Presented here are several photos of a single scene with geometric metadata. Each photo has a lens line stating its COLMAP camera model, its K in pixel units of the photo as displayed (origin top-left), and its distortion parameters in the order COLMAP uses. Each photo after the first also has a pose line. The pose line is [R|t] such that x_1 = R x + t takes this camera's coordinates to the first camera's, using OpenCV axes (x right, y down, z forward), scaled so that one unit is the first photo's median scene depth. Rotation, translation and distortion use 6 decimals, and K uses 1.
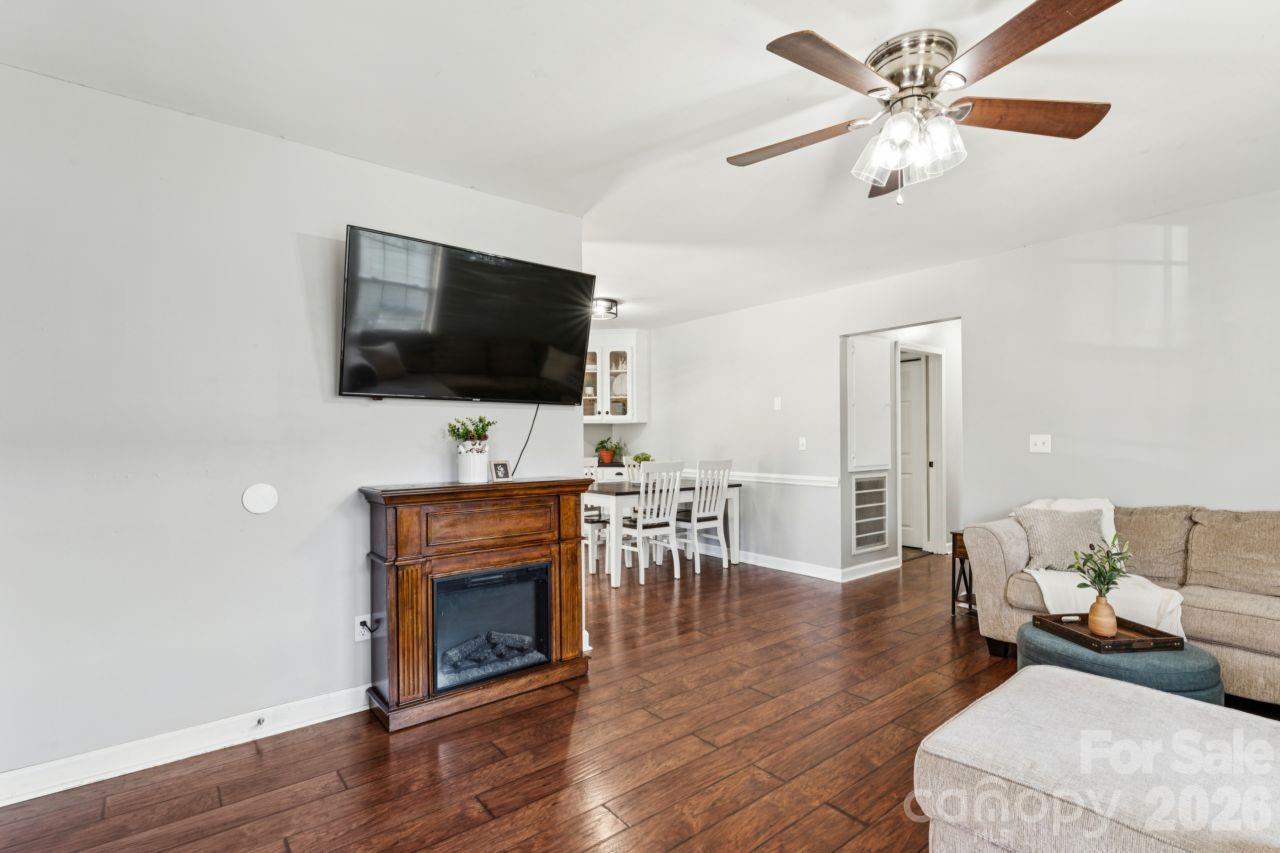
lens RADIAL K [[600.8, 0, 643.9], [0, 600.8, 438.5], [0, 0, 1]] dist [0.003096, 0.000472]
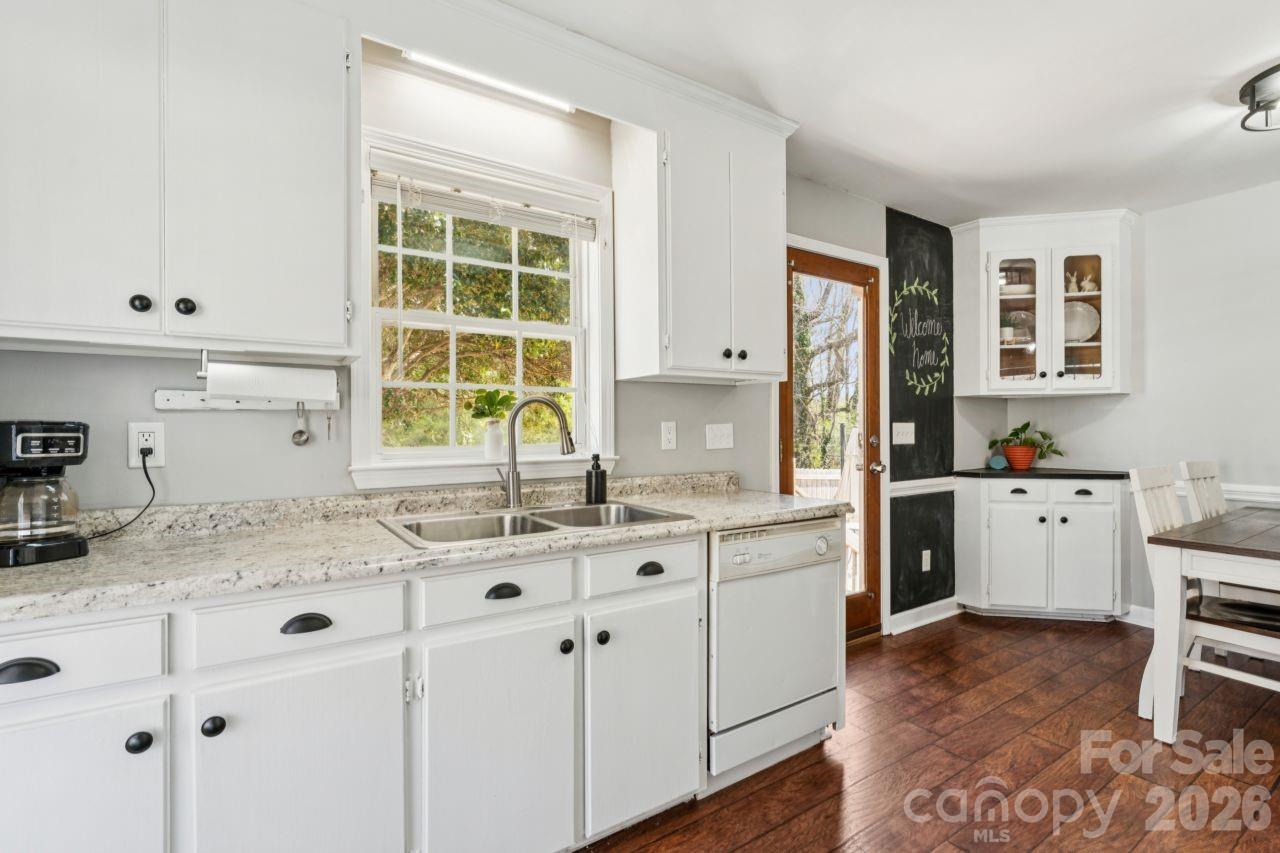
lens RADIAL K [[591.7, 0, 636.3], [0, 591.7, 431.2], [0, 0, 1]] dist [-0.000083, 0.000047]
pose [[0.995852, 0.002423, -0.090950, -0.378579], [-0.002074, 0.999990, 0.003938, 0.005064], [0.090959, -0.003733, 0.995848, 0.455956]]
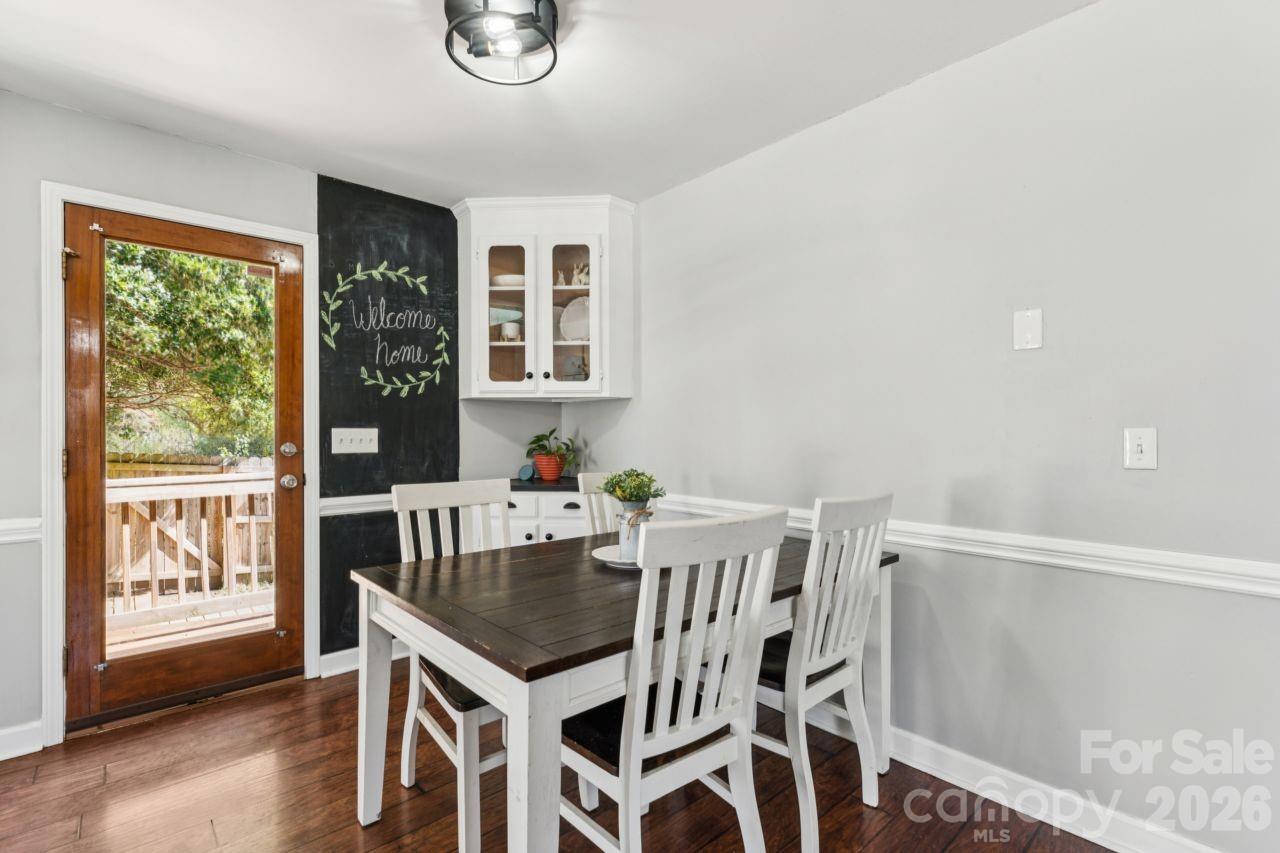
lens RADIAL K [[585.6, 0, 637.5], [0, 585.6, 435.2], [0, 0, 1]] dist [0.001488, 0.000168]
pose [[0.998710, 0.005422, 0.050485, -0.013039], [-0.005492, 0.999984, 0.001251, 0.002771], [-0.050477, -0.001526, 0.998724, 0.539845]]
